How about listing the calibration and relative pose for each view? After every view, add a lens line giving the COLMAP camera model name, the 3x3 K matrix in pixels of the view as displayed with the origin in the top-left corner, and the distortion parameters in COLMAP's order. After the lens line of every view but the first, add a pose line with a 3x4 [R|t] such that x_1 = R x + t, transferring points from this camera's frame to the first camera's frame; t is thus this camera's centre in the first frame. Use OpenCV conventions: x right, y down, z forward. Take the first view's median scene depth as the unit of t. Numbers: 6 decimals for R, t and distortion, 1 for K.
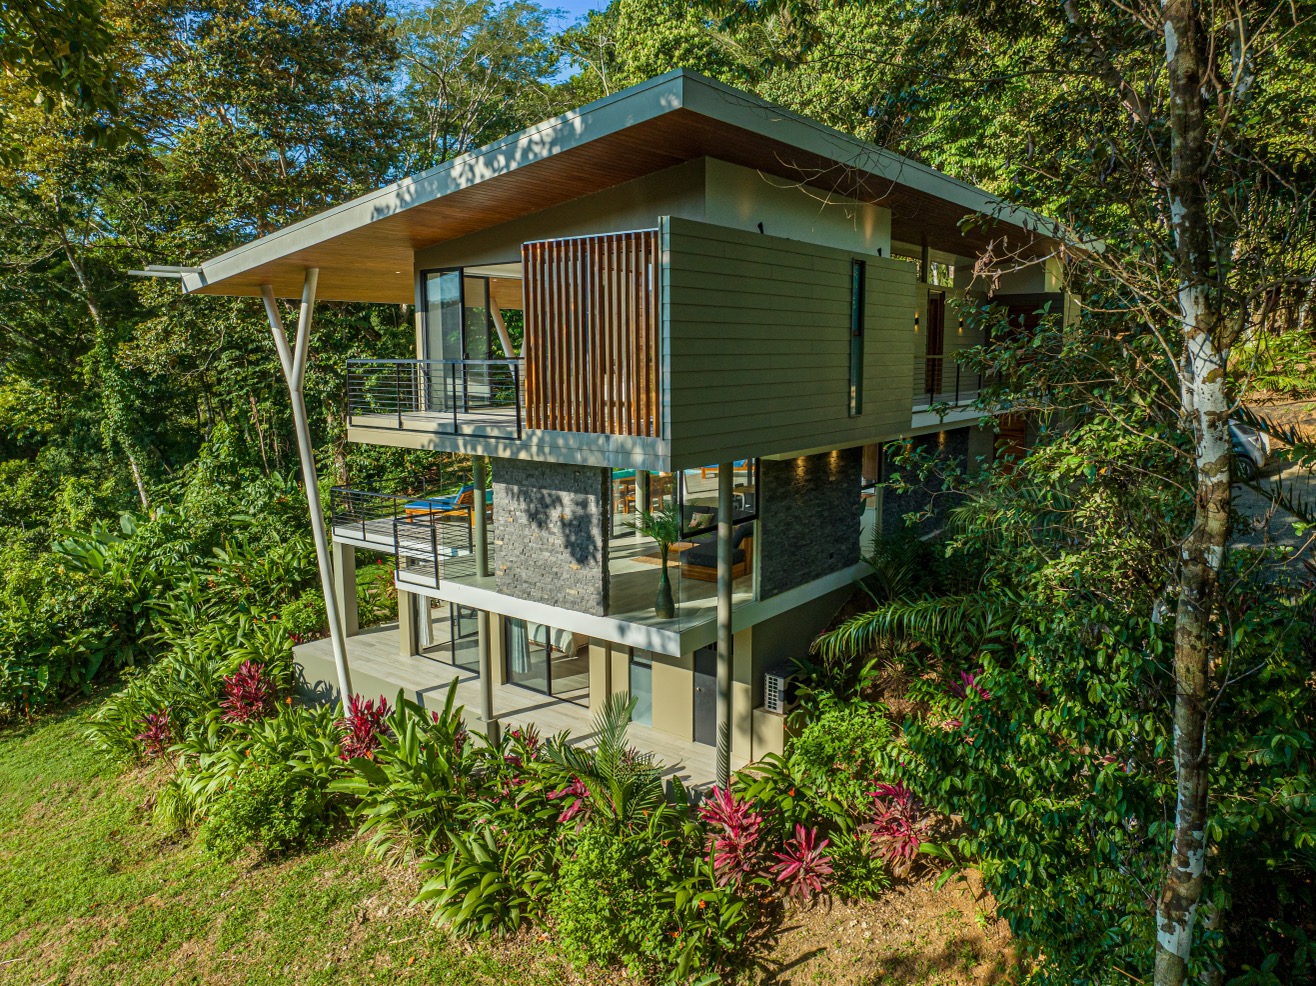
lens RADIAL K [[922.7, 0, 660.4], [0, 922.7, 487.1], [0, 0, 1]] dist [-0.036010, 0.006371]
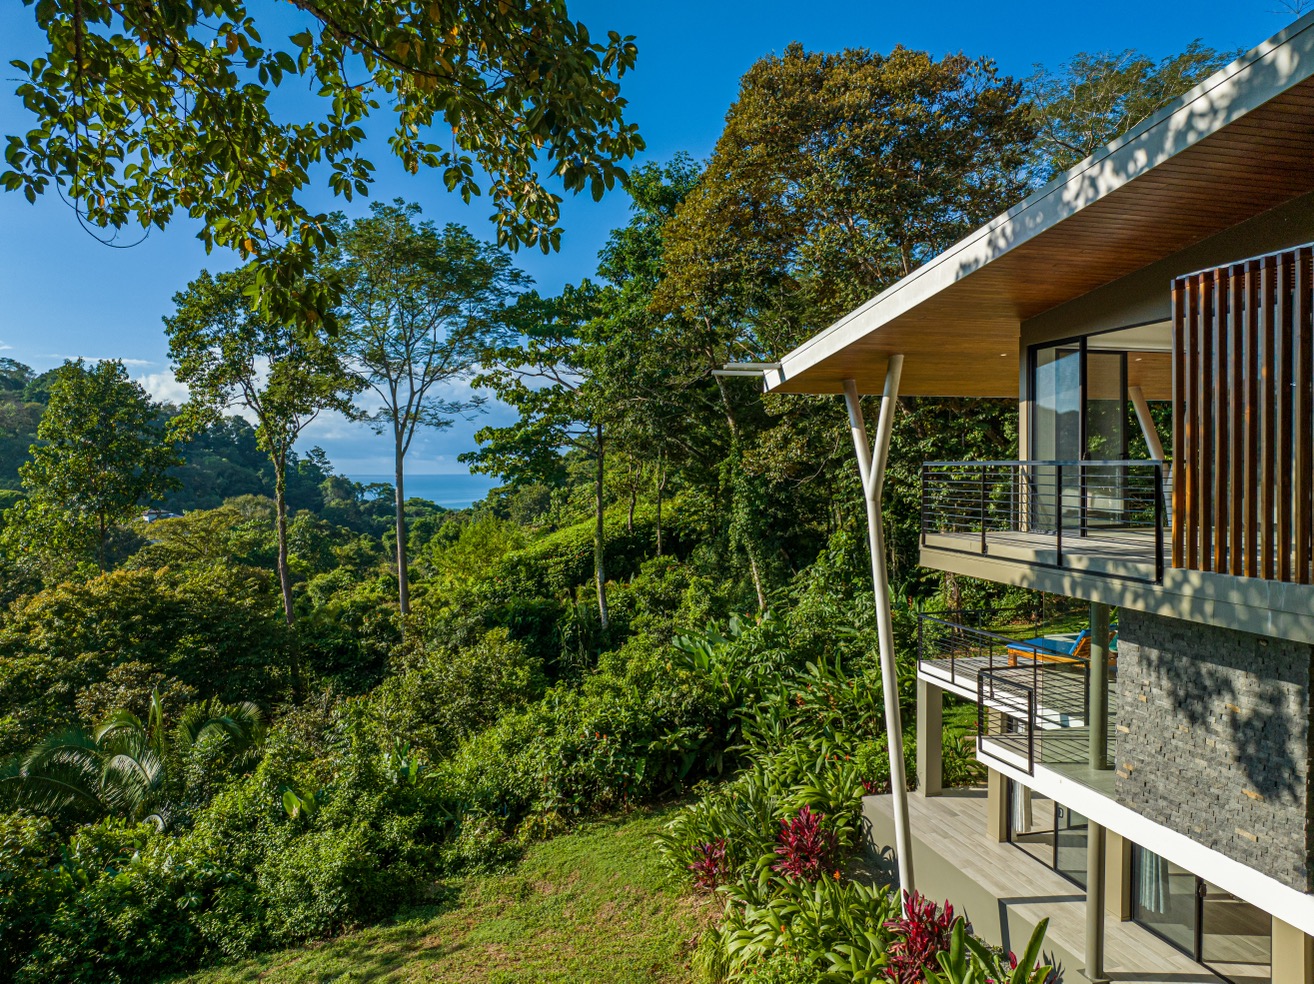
lens RADIAL K [[921.3, 0, 659.4], [0, 921.3, 486.1], [0, 0, 1]] dist [-0.036010, 0.006371]
pose [[0.783807, 0.011875, -0.620891, -0.023238], [-0.087180, 0.992020, -0.091083, -0.021238], [0.614855, 0.125521, 0.778587, 0.197556]]
